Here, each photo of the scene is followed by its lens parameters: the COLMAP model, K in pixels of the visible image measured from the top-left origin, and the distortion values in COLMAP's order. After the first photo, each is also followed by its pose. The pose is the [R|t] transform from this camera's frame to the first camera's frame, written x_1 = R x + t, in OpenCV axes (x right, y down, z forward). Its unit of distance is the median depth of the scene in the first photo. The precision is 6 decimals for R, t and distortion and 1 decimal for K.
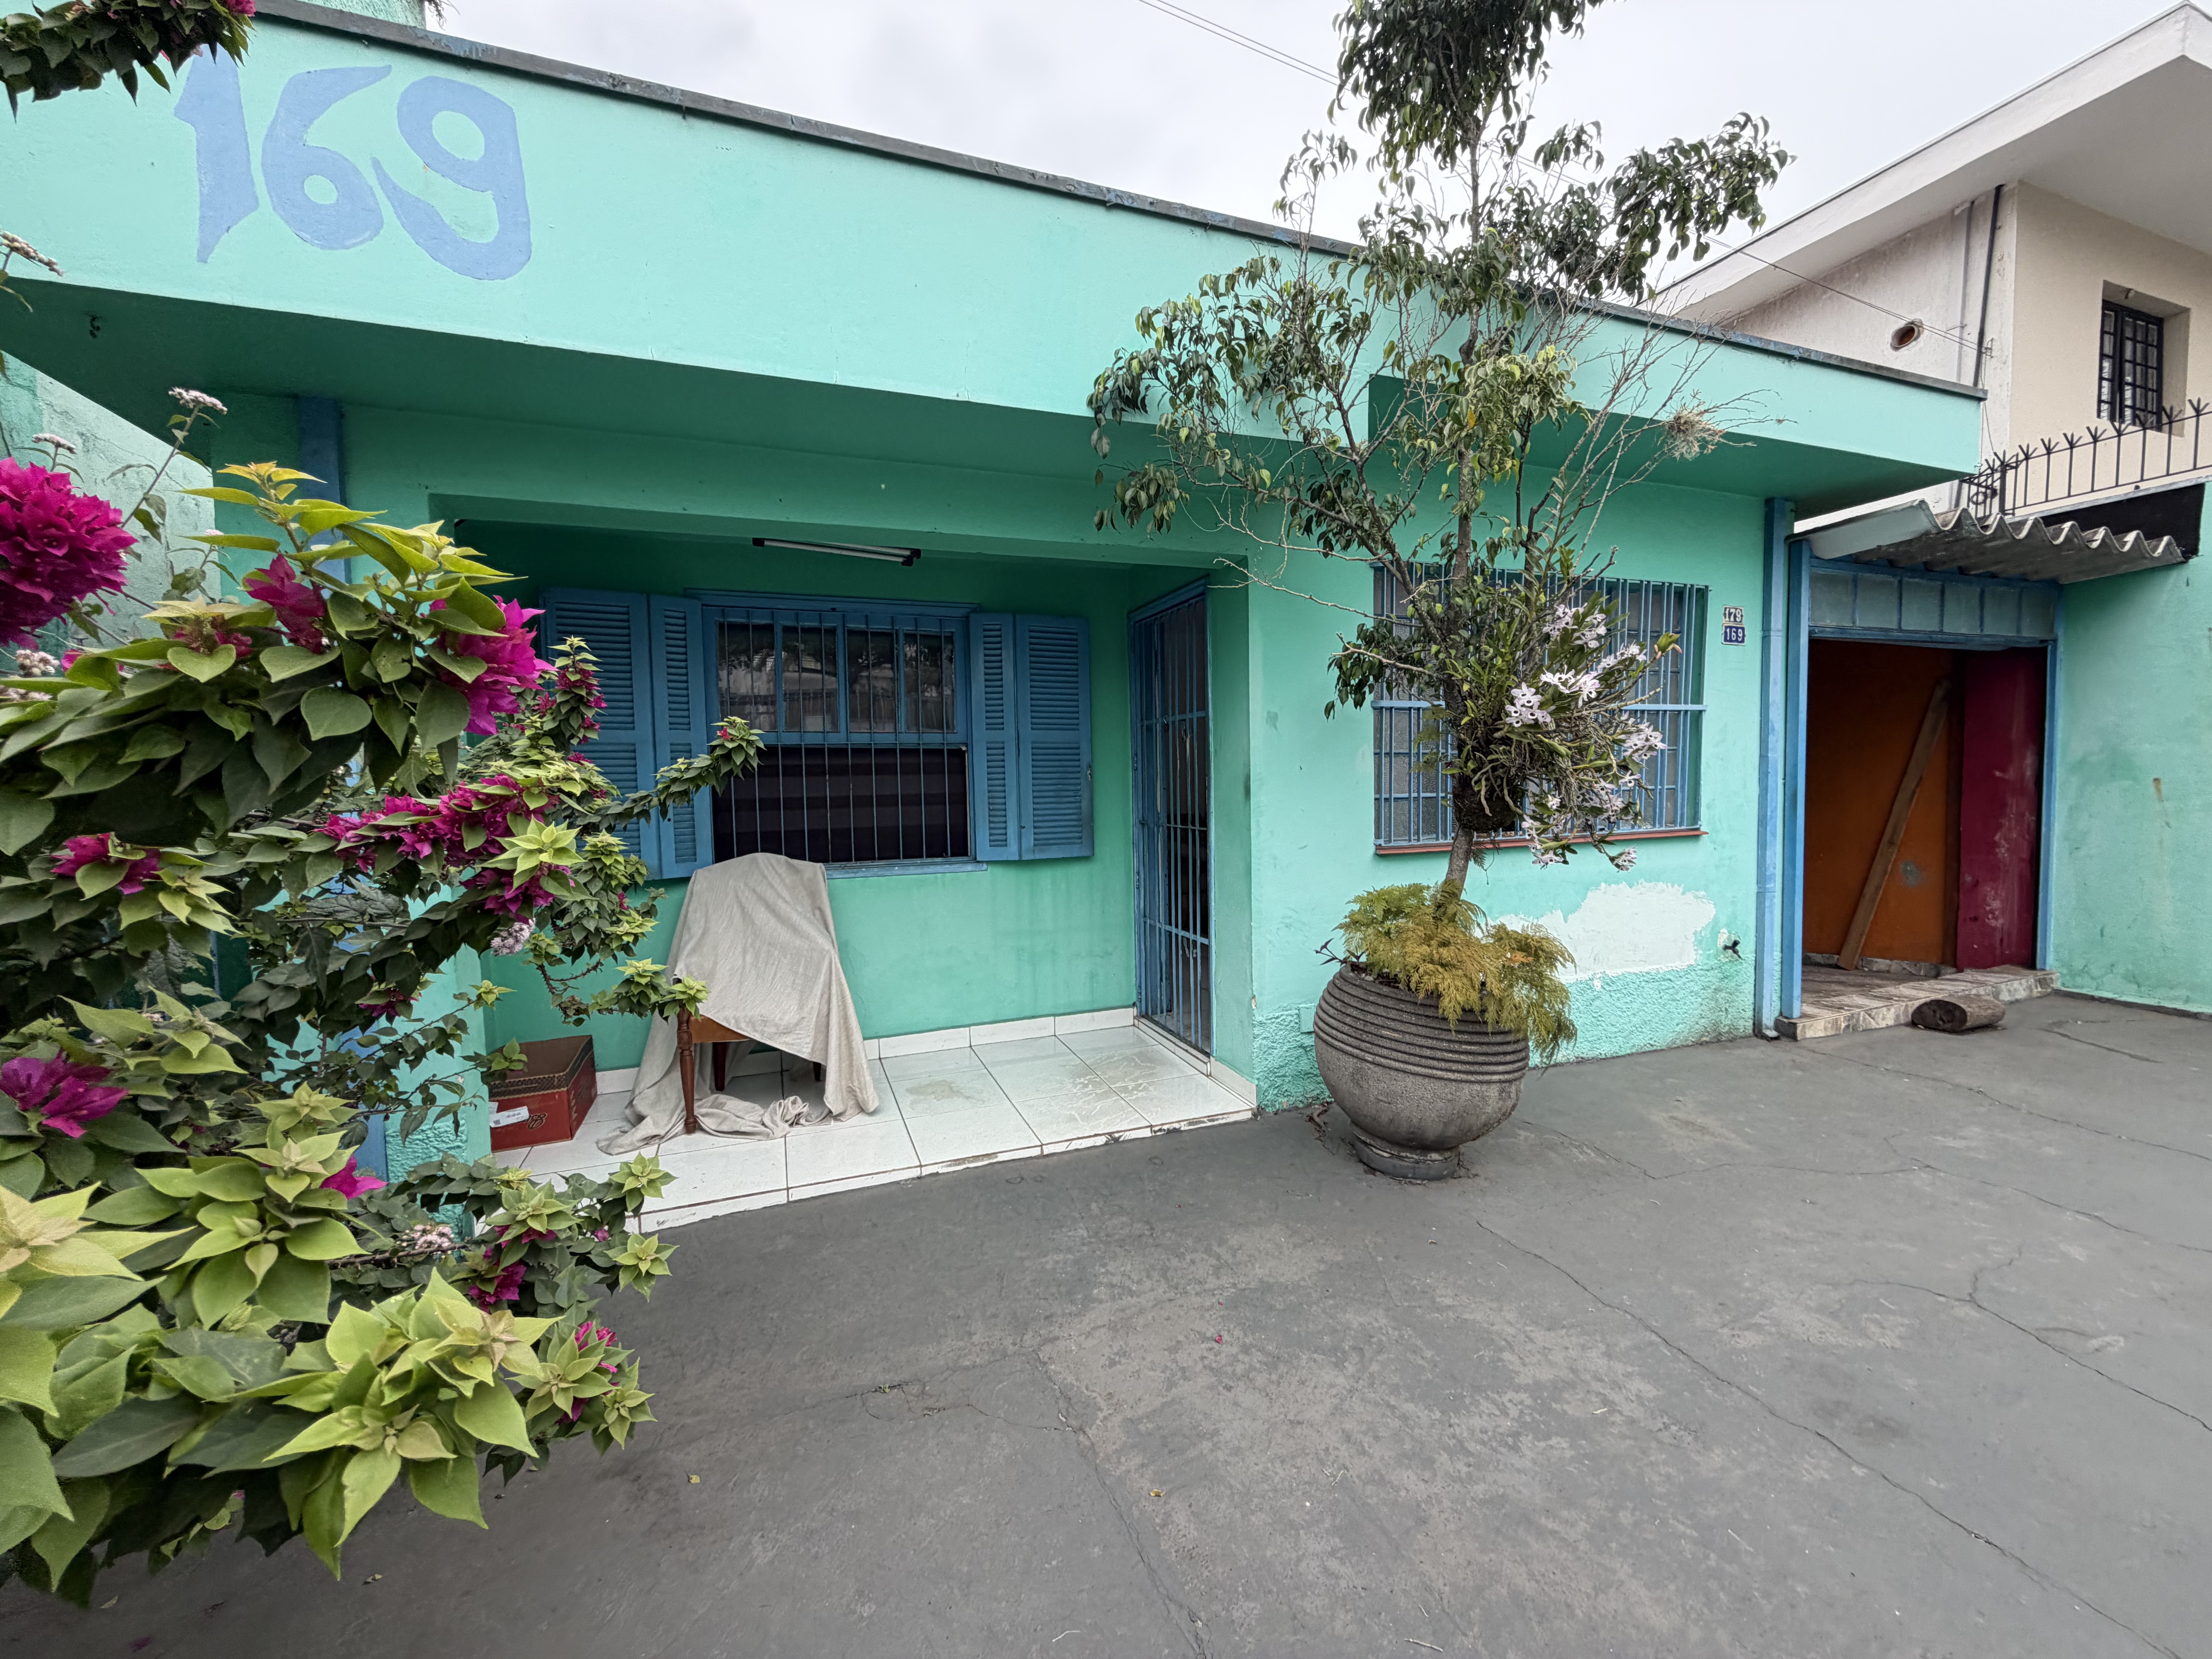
lens RADIAL K [[880.7, 0, 1097.9], [0, 880.7, 827.9], [0, 0, 1]] dist [-0.001122, -0.000315]
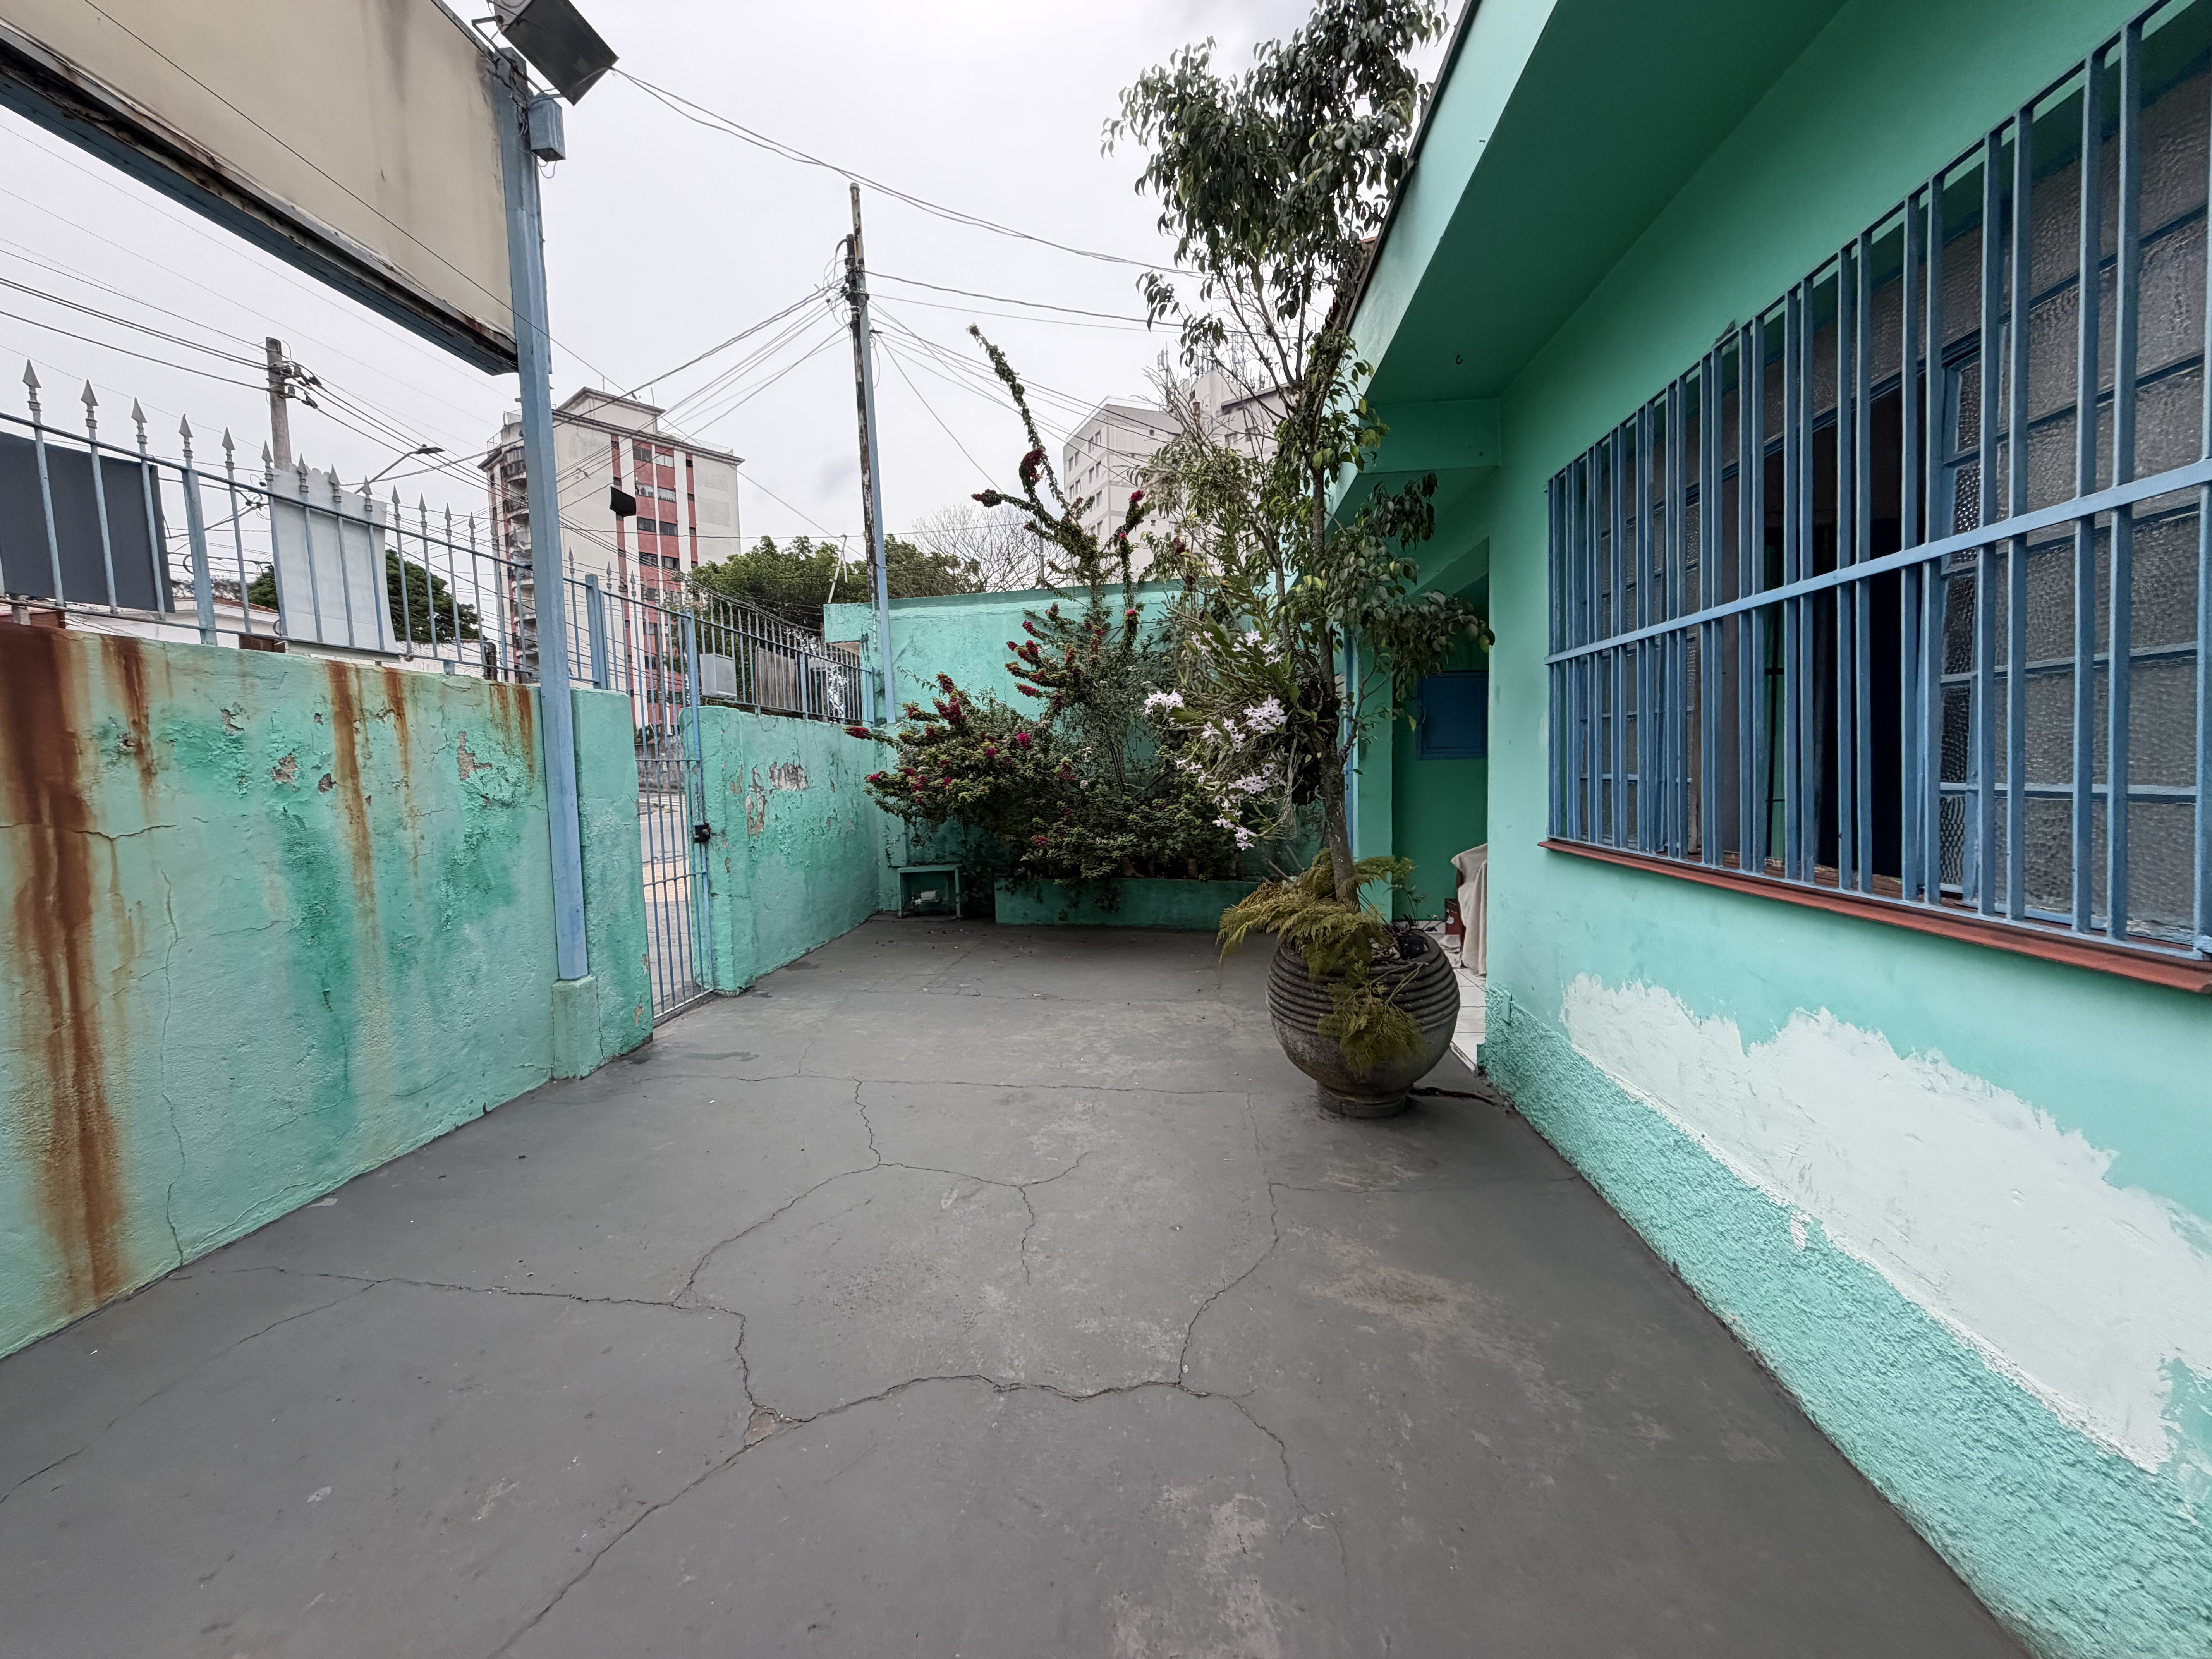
lens RADIAL K [[882.3, 0, 1101.0], [0, 882.3, 825.2], [0, 0, 1]] dist [0.003027, 0.000055]
pose [[-0.433894, 0.088780, -0.896579, 1.463878], [-0.021763, 0.993810, 0.108940, -0.083570], [0.900701, 0.066781, -0.429276, 1.161434]]
